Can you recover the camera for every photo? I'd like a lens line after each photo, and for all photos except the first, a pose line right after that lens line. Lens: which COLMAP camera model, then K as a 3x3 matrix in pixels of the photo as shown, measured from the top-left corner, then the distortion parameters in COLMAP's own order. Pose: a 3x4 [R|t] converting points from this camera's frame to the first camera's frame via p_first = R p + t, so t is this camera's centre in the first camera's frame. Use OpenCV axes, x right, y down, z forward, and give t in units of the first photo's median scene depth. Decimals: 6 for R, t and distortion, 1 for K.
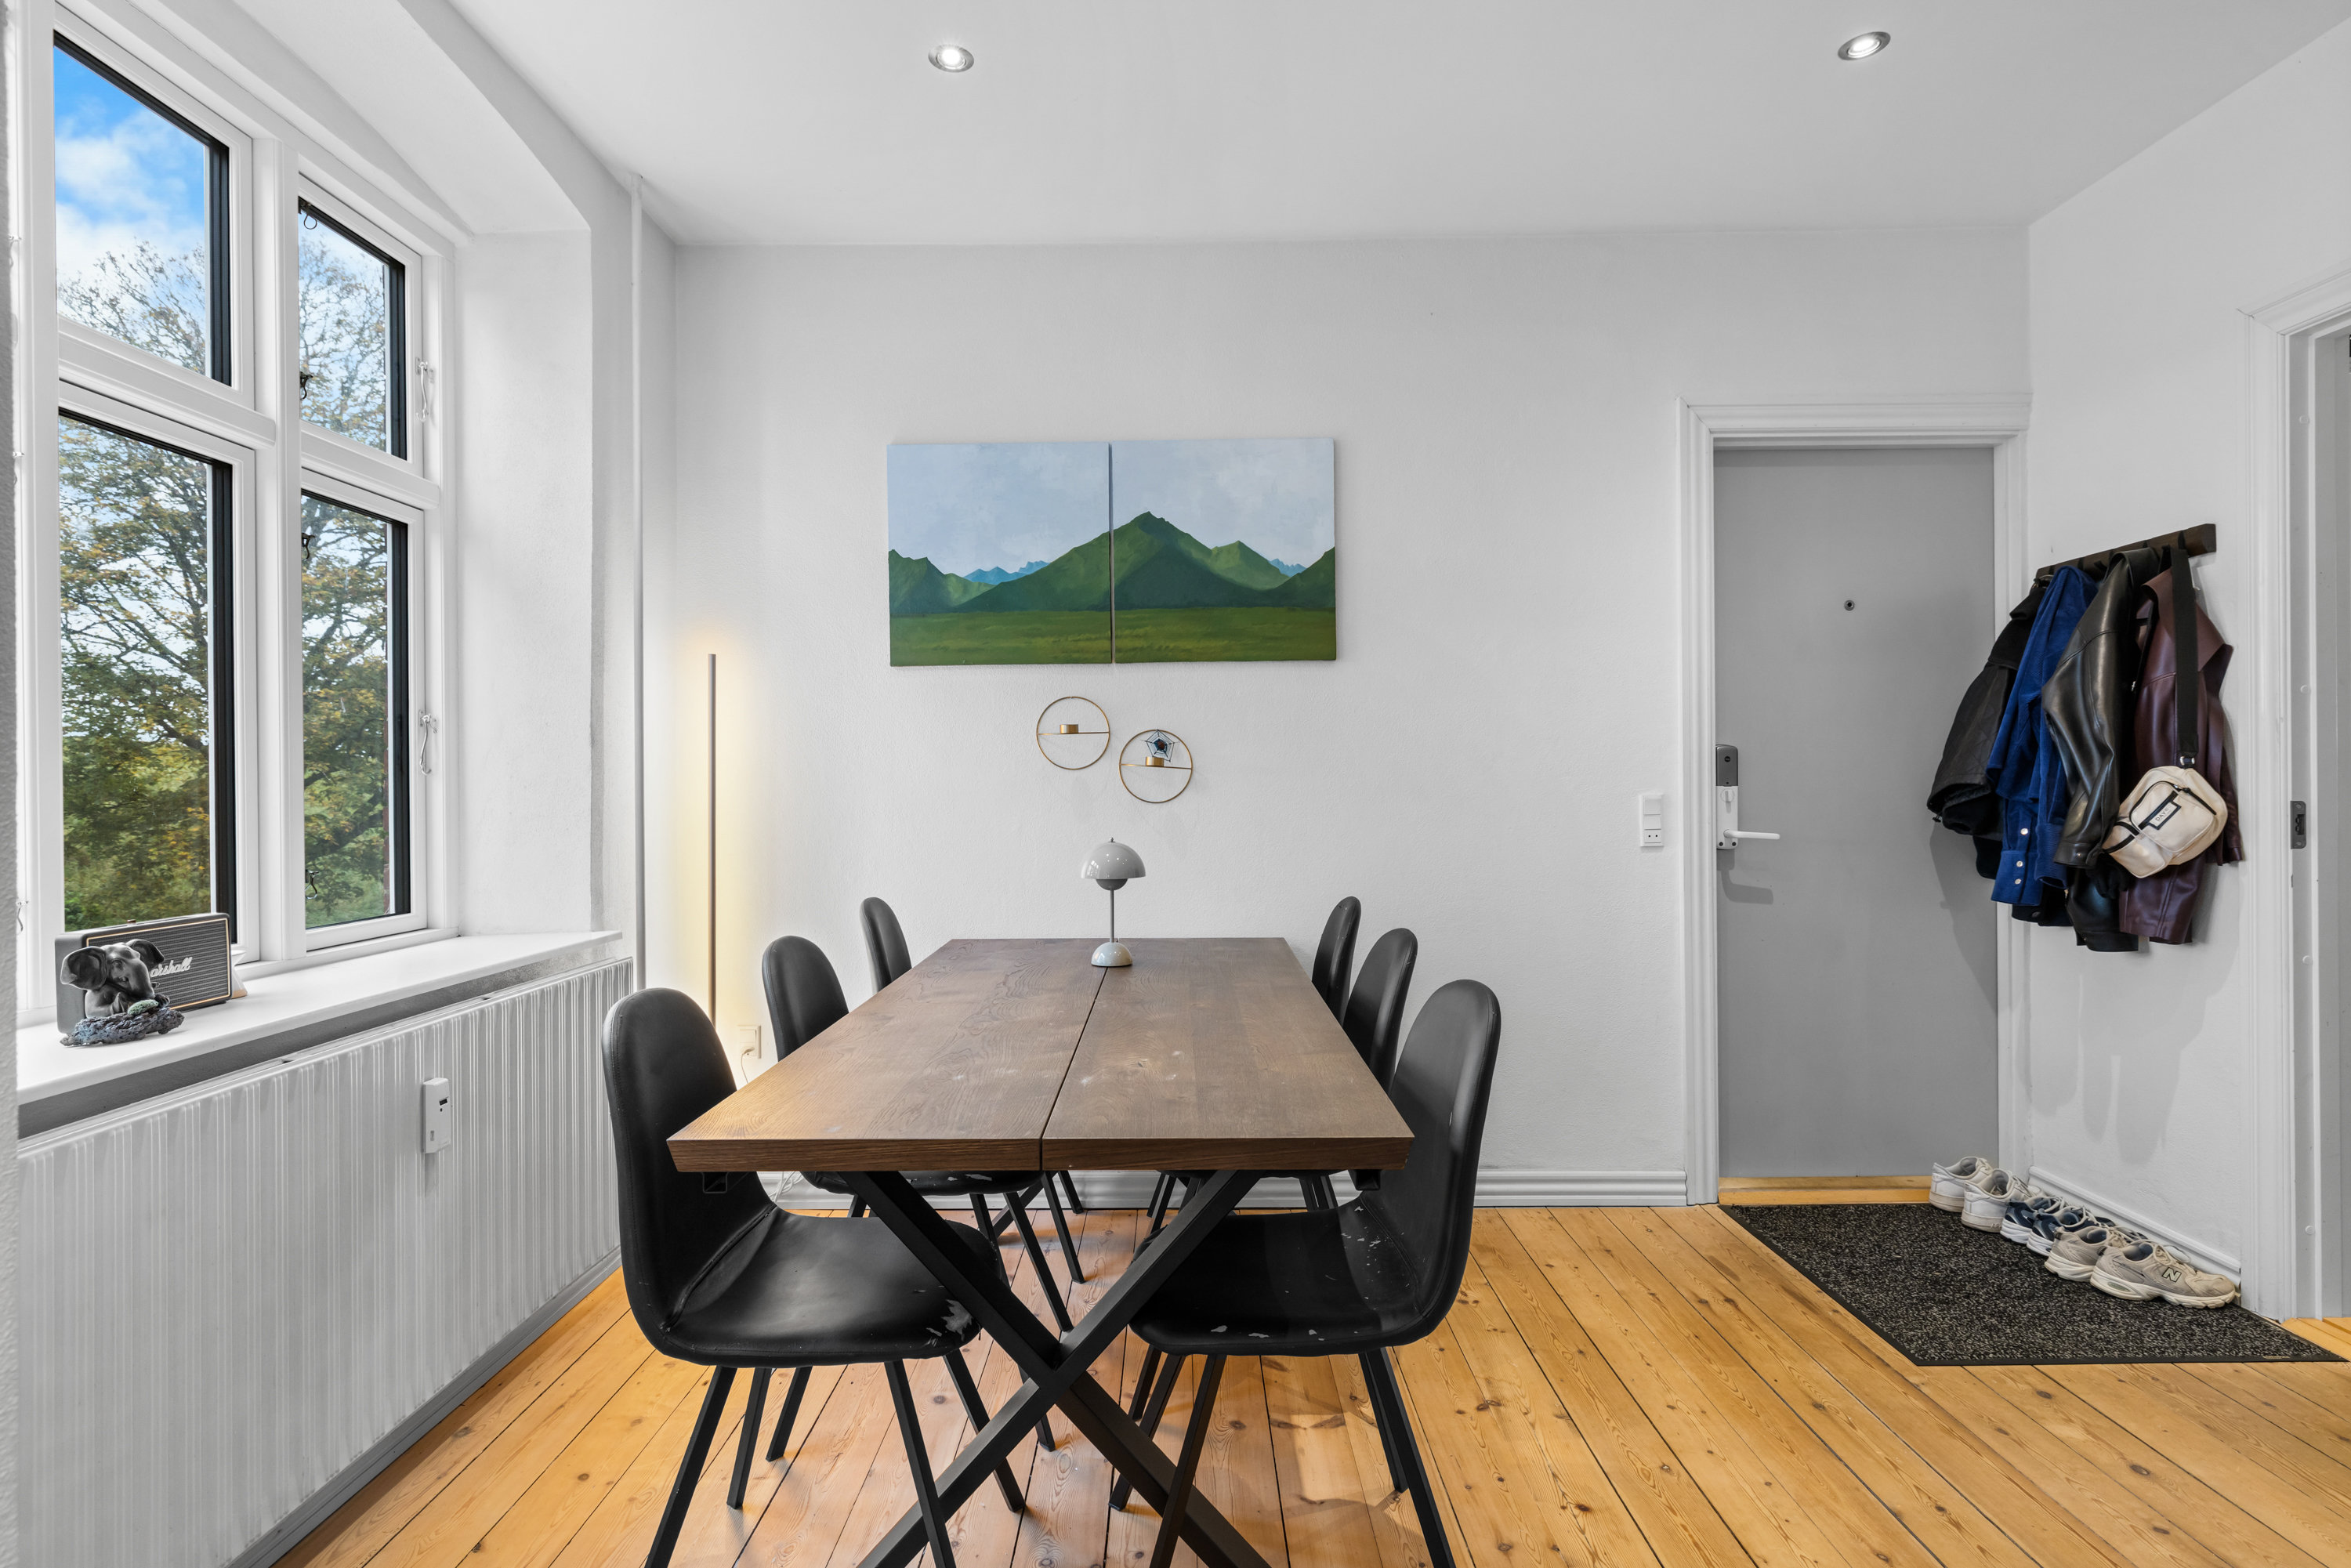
lens RADIAL K [[1201.8, 0, 1177.2], [0, 1201.8, 782.9], [0, 0, 1]] dist [-0.004348, -0.000417]
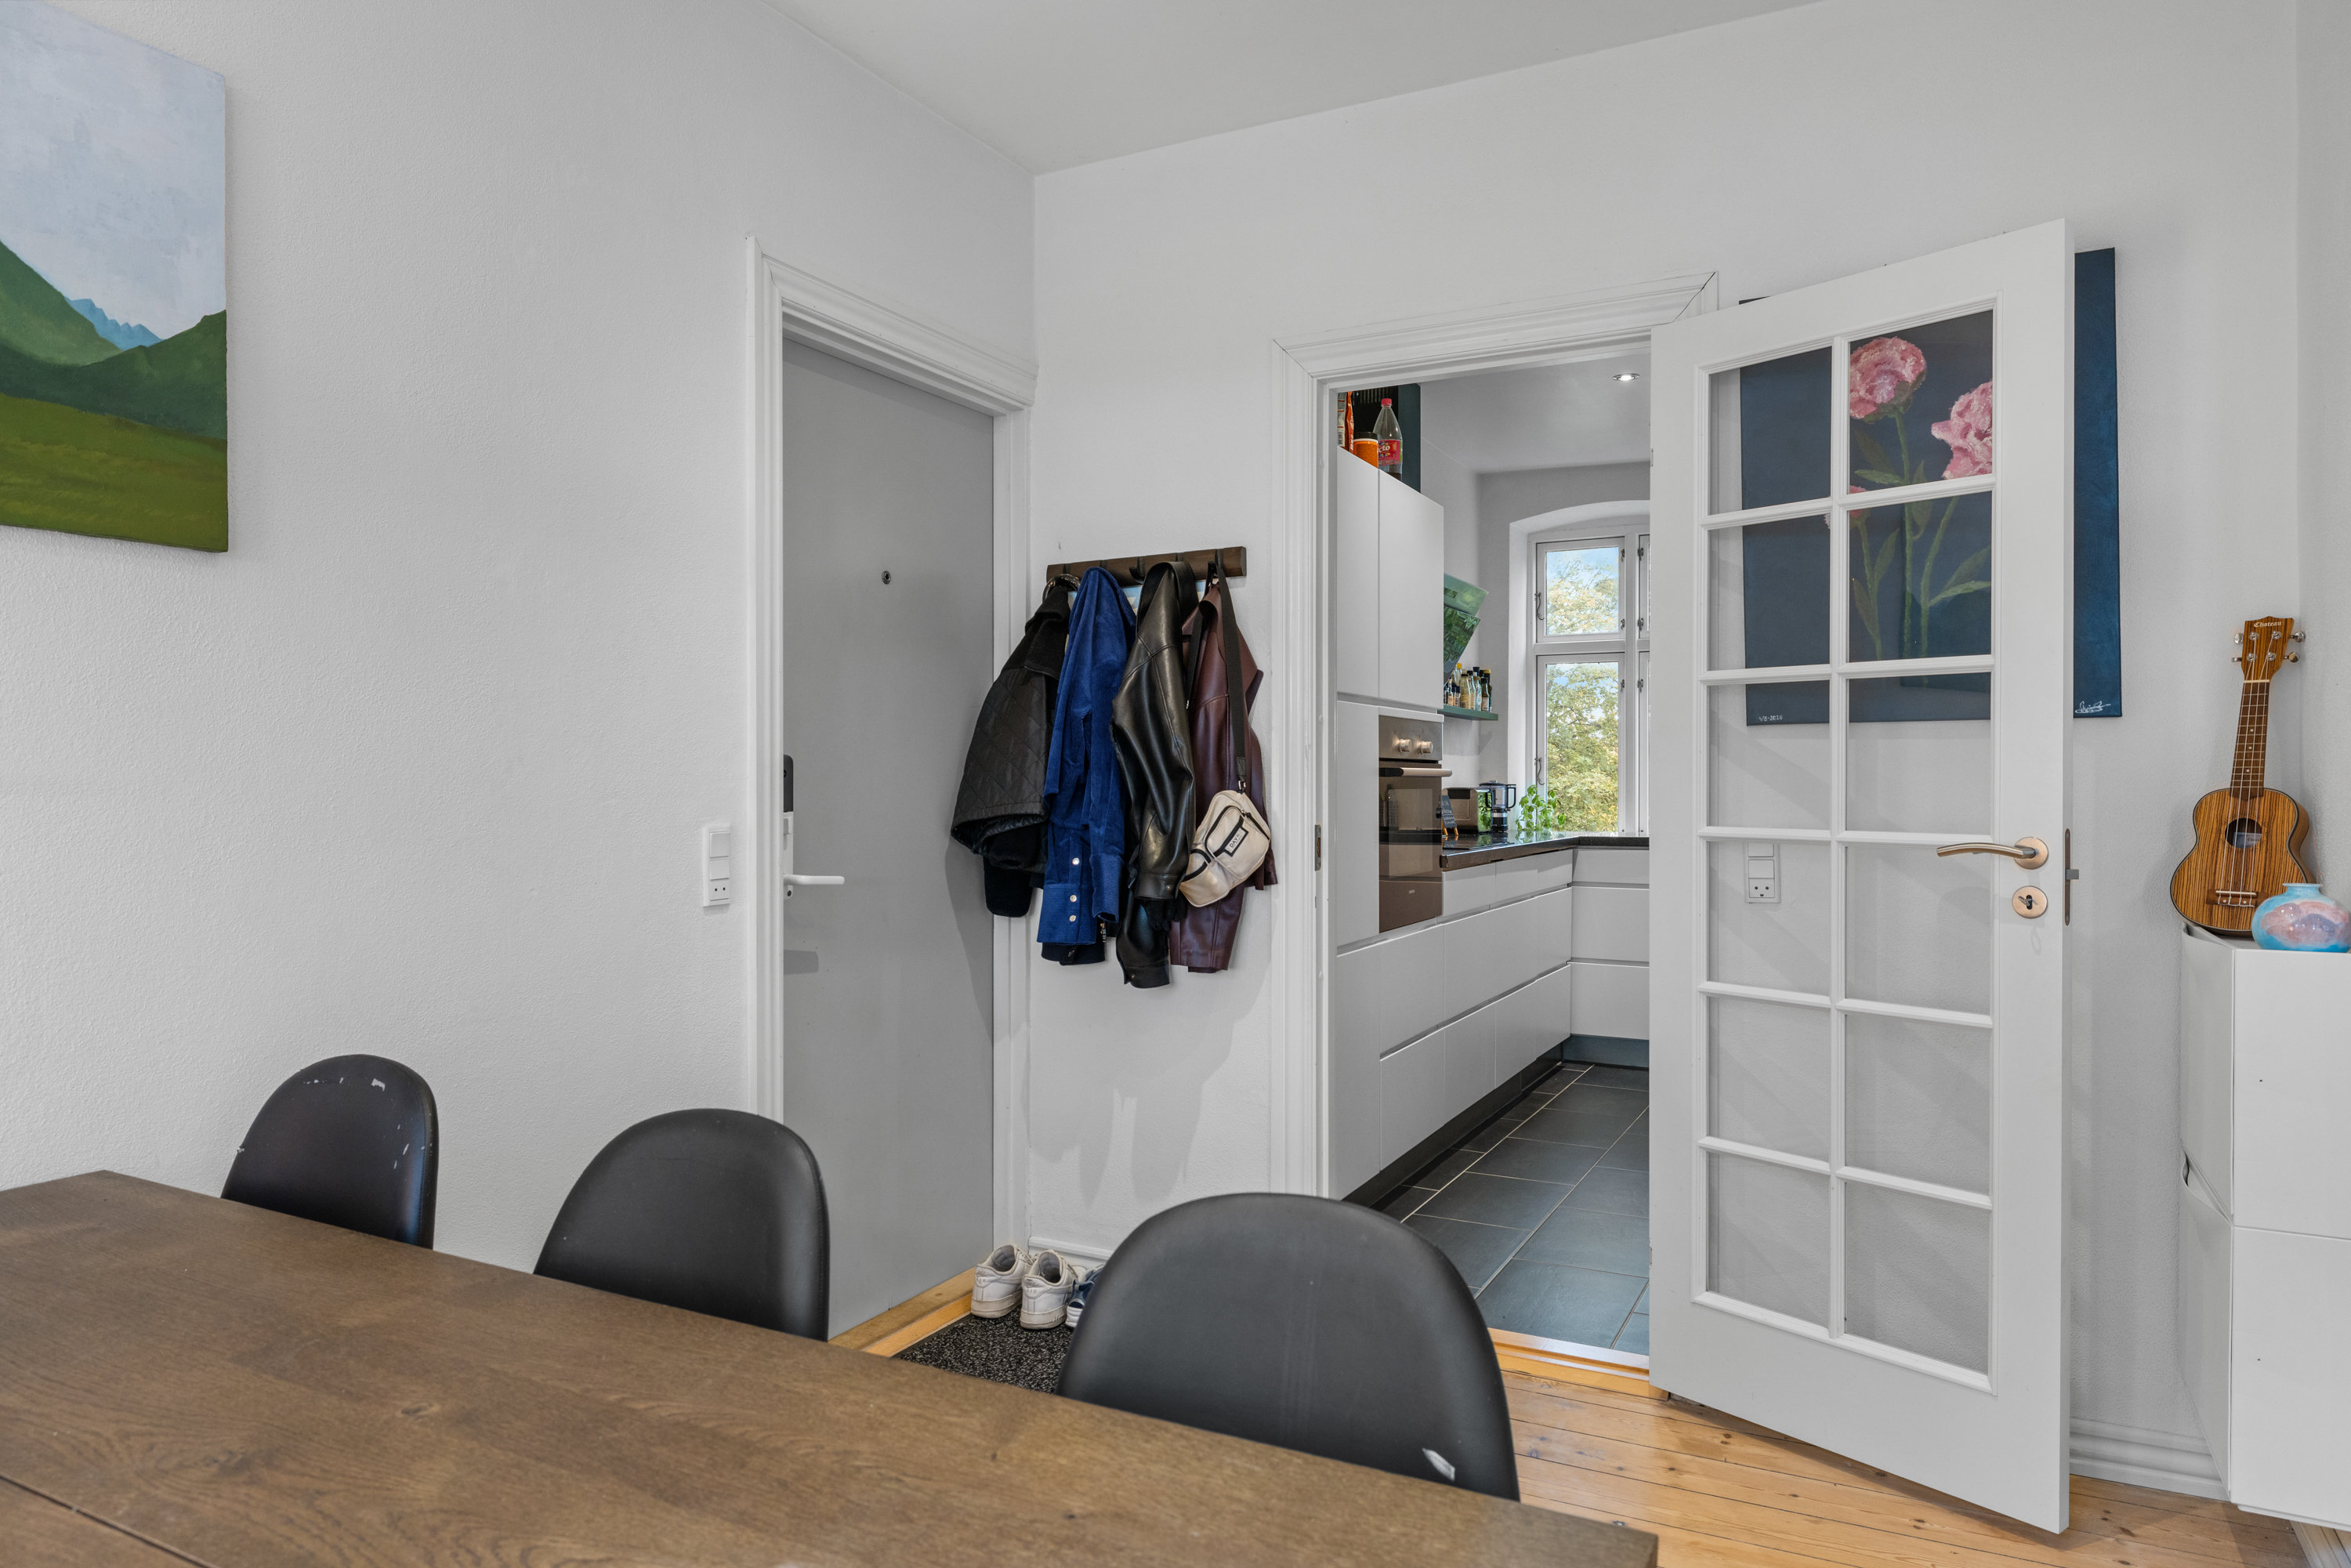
lens RADIAL K [[1489.0, 0, 1174.2], [0, 1489.0, 793.3], [0, 0, 1]] dist [0.010511, 0.001925]
pose [[0.451945, -0.000380, 0.892045, -0.240458], [-0.005363, 0.999981, 0.003143, -0.013559], [-0.892029, -0.006205, 0.451935, 0.439892]]
